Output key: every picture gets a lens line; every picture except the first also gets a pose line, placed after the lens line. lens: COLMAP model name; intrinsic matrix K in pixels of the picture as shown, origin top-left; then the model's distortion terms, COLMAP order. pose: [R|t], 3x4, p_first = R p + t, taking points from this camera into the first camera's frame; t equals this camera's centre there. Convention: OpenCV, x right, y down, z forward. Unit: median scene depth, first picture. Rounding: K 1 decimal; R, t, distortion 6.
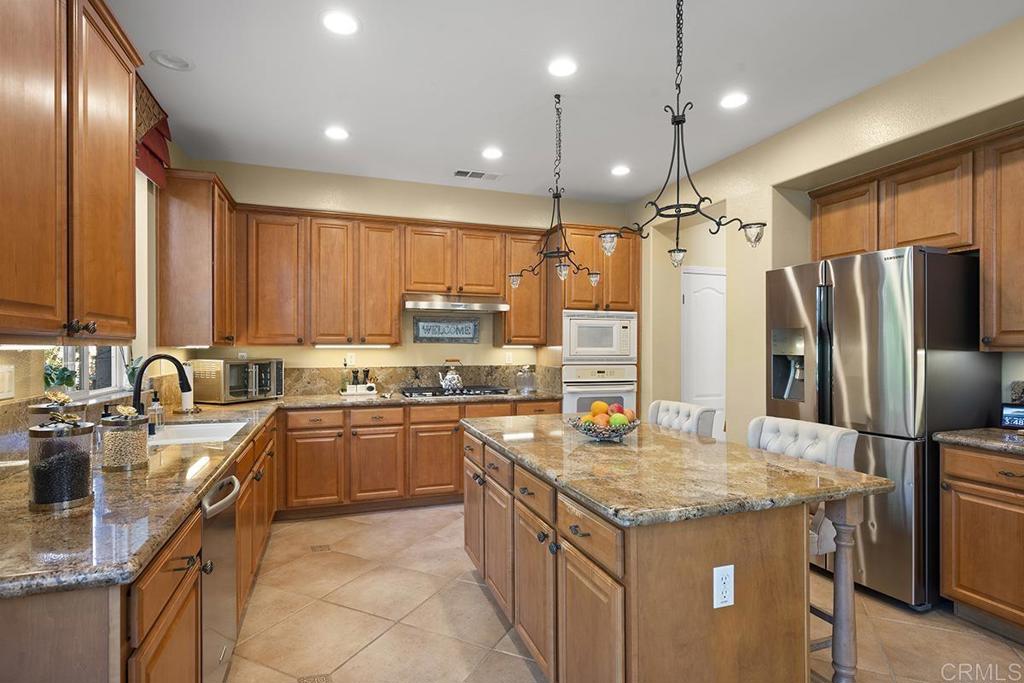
lens RADIAL K [[526.4, 0, 512.6], [0, 526.4, 346.7], [0, 0, 1]] dist [0.000158, 0.000028]
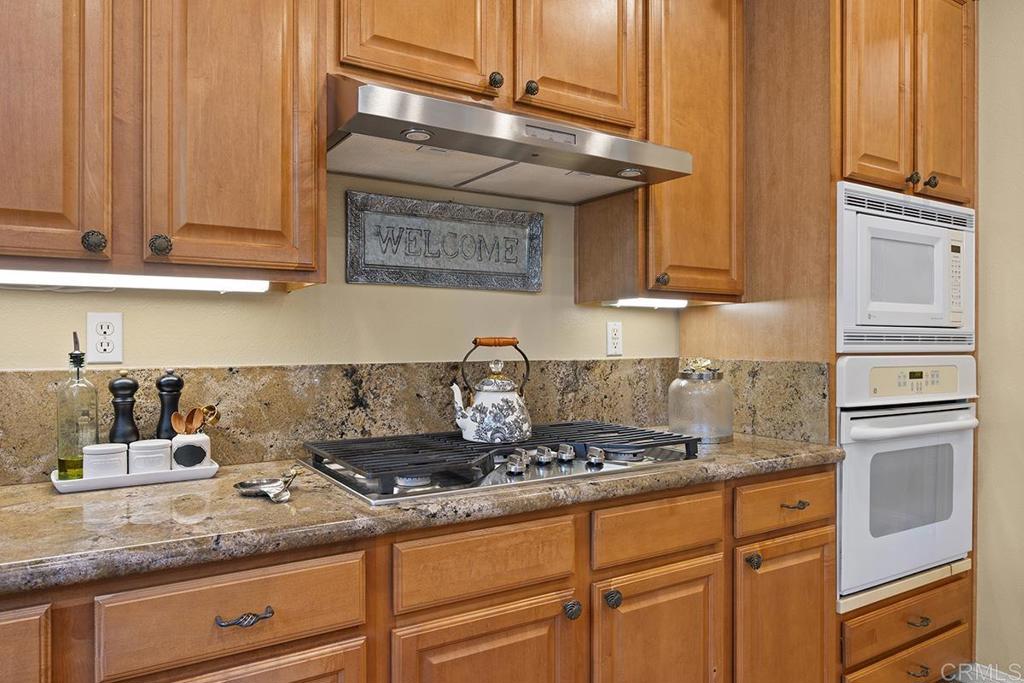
lens RADIAL K [[690.6, 0, 510.1], [0, 690.6, 337.4], [0, 0, 1]] dist [0.000804, 0.000238]
pose [[0.975780, -0.001685, 0.218749, -0.191123], [0.003760, 0.999952, -0.009066, 0.027420], [-0.218723, 0.009669, 0.975739, 0.639742]]
